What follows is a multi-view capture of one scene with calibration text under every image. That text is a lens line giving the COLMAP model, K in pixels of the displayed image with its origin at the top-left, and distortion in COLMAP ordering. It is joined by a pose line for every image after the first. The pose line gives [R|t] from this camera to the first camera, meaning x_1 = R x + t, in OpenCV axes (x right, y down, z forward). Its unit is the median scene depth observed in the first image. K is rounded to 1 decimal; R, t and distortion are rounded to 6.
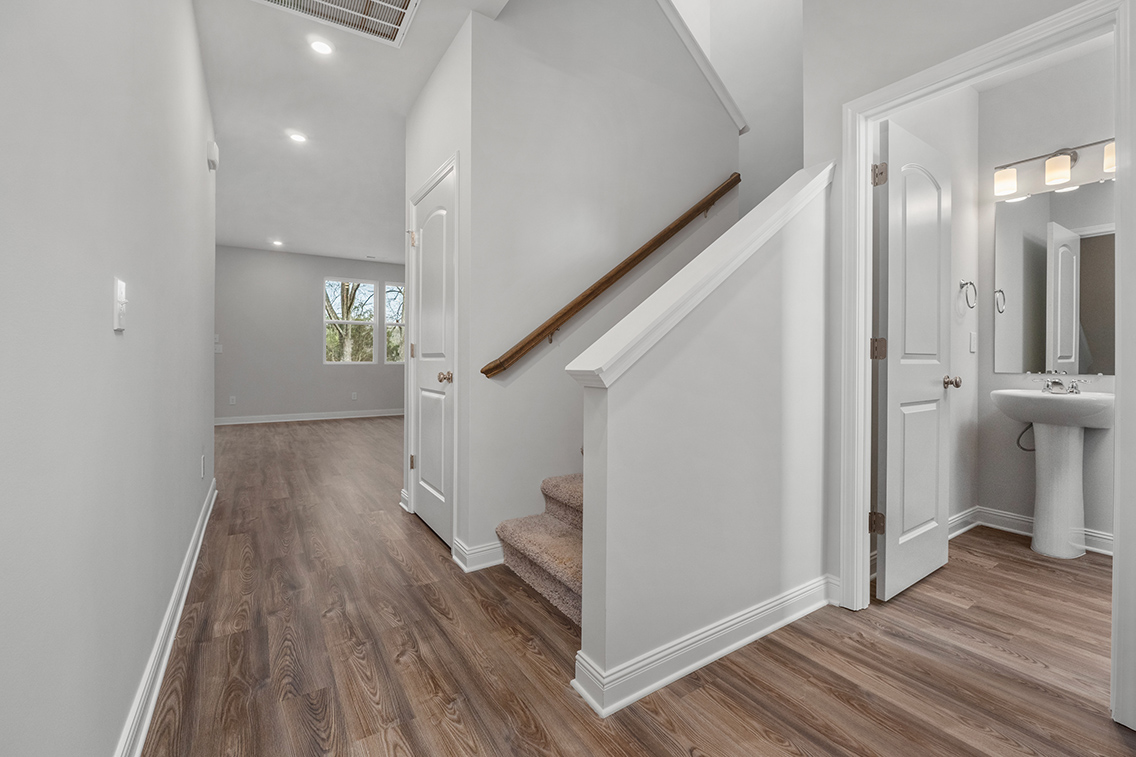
lens RADIAL K [[482.0, 0, 566.6], [0, 482.0, 374.1], [0, 0, 1]] dist [-0.010935, 0.000185]
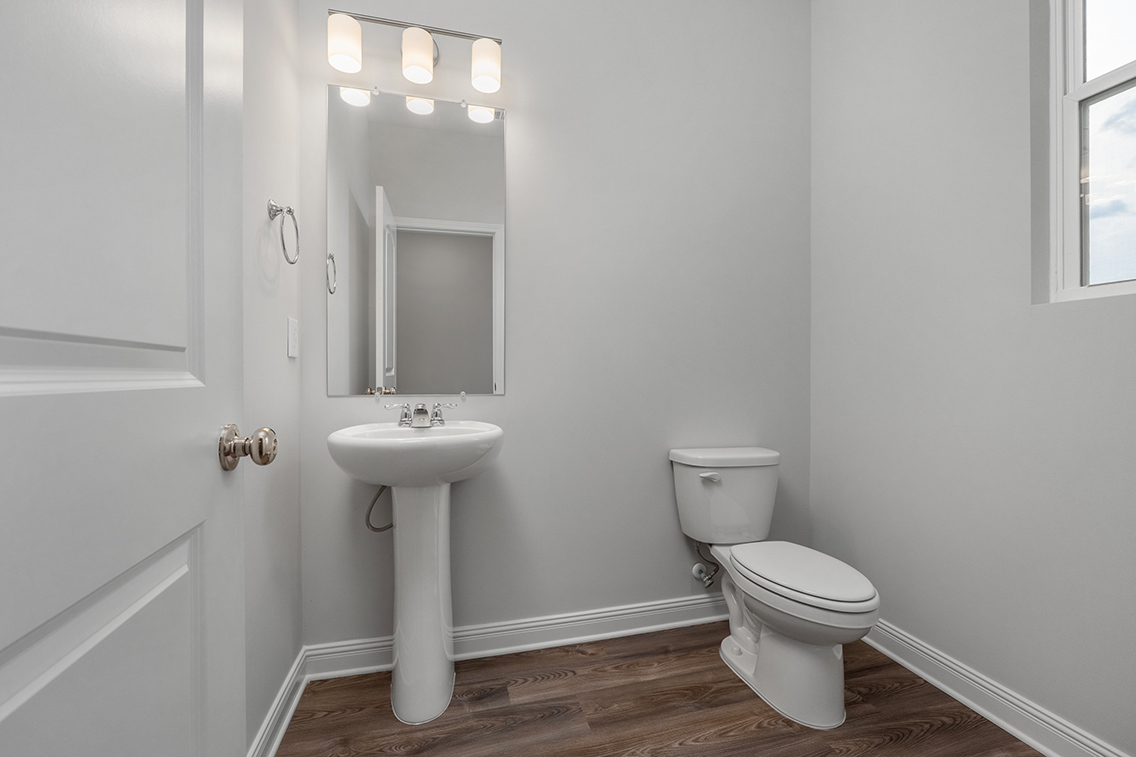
lens RADIAL K [[443.7, 0, 542.3], [0, 443.7, 367.1], [0, 0, 1]] dist [-0.001428, -0.000046]
pose [[0.320848, 0.013535, 0.947034, 0.527749], [0.028215, 0.999318, -0.023841, -0.017082], [-0.946710, 0.034370, 0.320247, 0.646570]]
